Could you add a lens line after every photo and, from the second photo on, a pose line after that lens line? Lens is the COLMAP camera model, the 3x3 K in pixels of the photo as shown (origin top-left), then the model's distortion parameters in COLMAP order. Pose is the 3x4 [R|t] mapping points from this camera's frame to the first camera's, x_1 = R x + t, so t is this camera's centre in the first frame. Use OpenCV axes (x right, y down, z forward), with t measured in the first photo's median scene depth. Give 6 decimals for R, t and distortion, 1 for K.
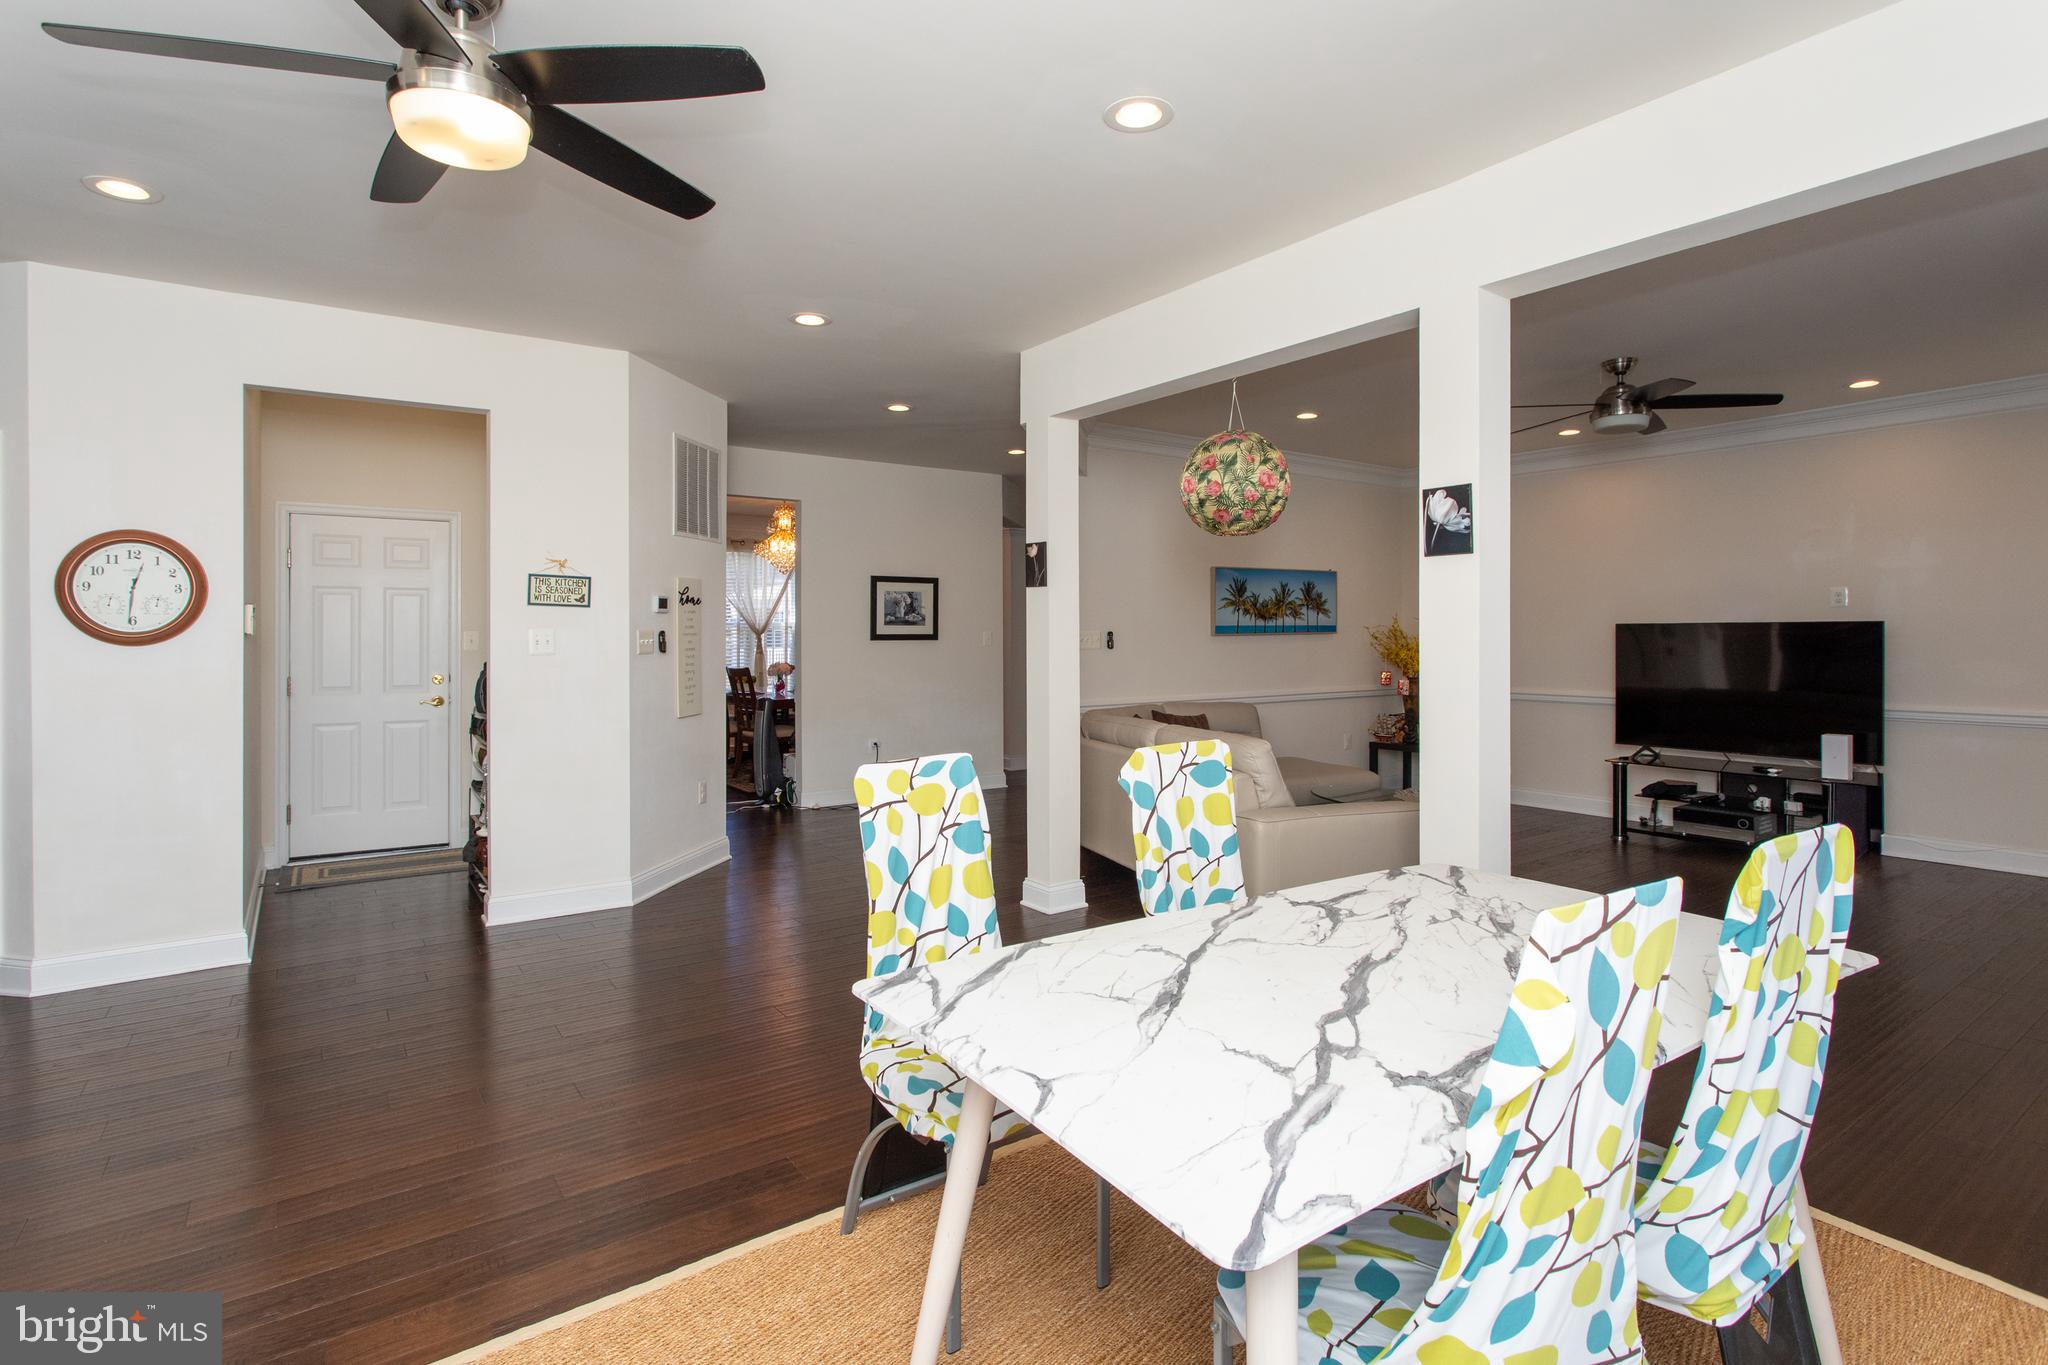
lens RADIAL K [[1001.7, 0, 1033.5], [0, 1001.7, 640.5], [0, 0, 1]] dist [-0.026360, -0.000238]
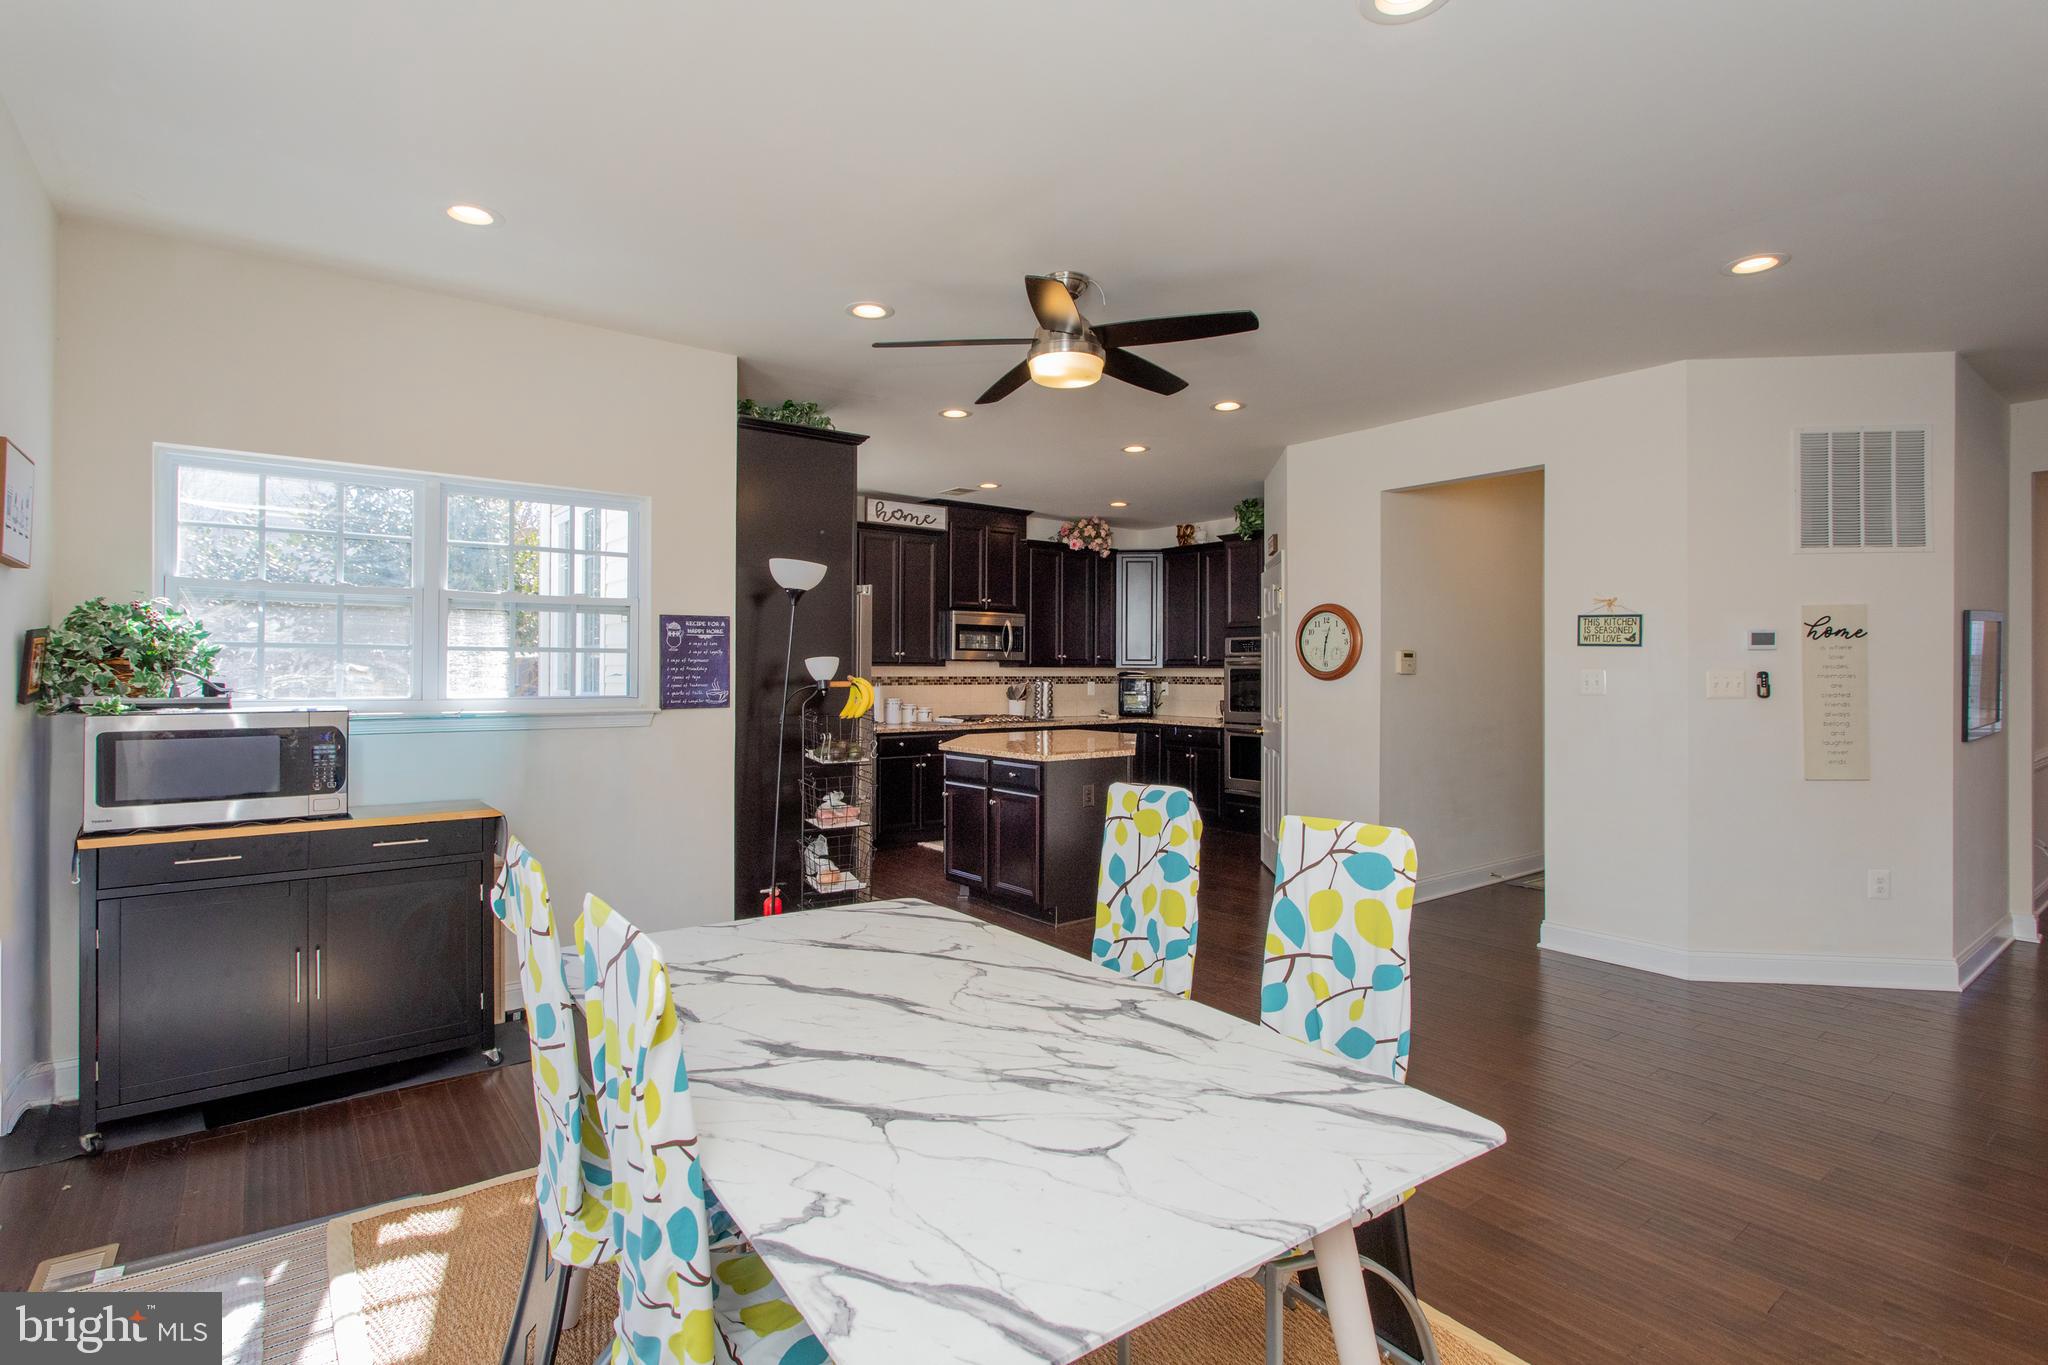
lens RADIAL K [[1001.7, 0, 1020.8], [0, 1001.7, 669.2], [0, 0, 1]] dist [-0.026360, -0.000238]
pose [[0.023655, 0.000013, -0.999720, 0.913772], [-0.009303, 0.999957, -0.000207, -0.011430], [0.999677, 0.009305, 0.023654, 0.738795]]
